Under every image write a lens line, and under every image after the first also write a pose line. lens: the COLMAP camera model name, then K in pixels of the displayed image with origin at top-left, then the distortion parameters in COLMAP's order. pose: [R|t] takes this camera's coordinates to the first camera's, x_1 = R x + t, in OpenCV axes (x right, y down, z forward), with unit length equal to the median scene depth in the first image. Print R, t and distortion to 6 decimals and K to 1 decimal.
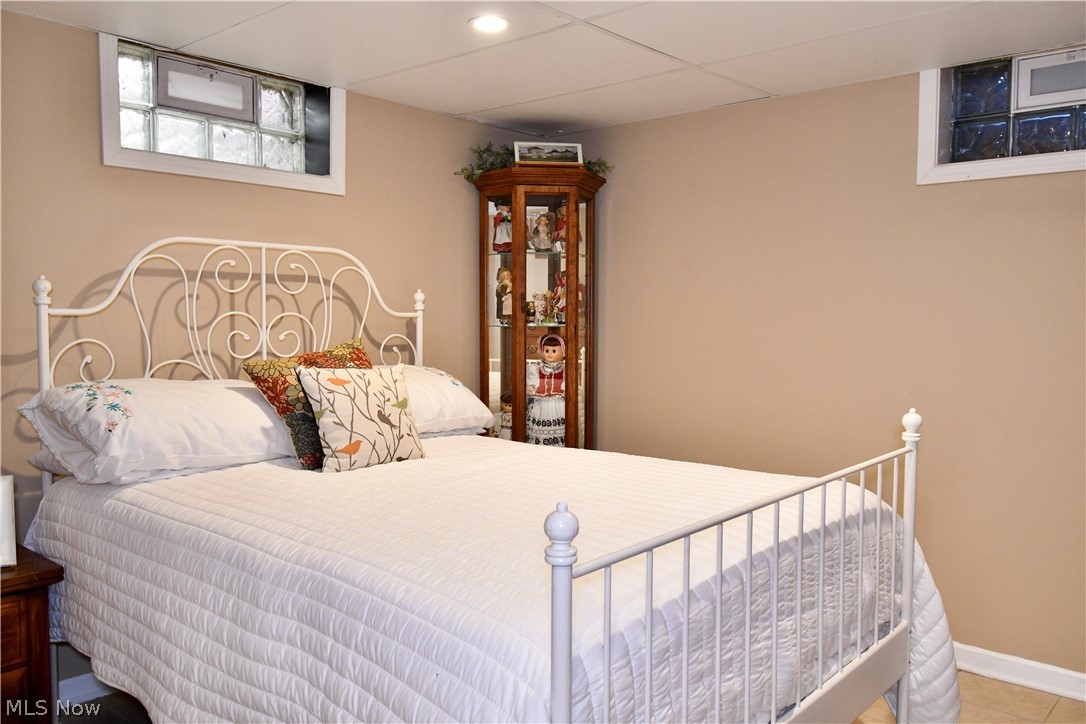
lens RADIAL K [[853.7, 0, 551.7], [0, 853.7, 356.7], [0, 0, 1]] dist [0.002724, -0.019608]
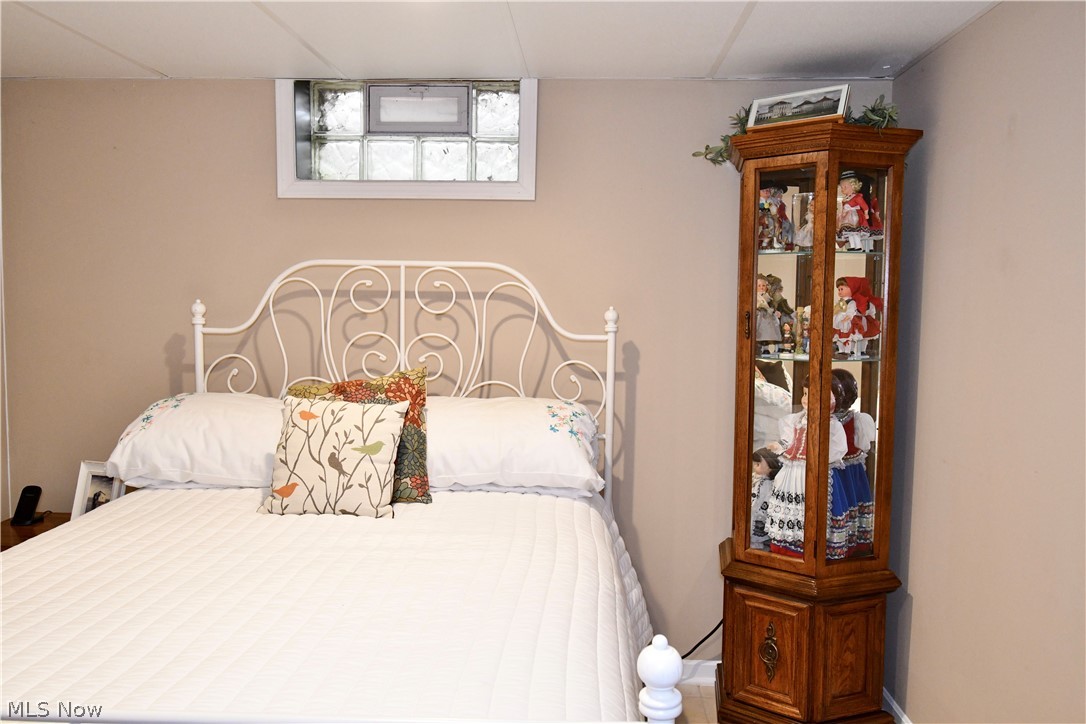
lens RADIAL K [[853.7, 0, 543.3], [0, 853.7, 362.9], [0, 0, 1]] dist [0.002724, -0.019608]
pose [[0.626827, 0.058573, -0.776953, 0.509645], [-0.048033, 0.998179, 0.036499, -0.060087], [0.777676, 0.014440, 0.628499, 0.509591]]
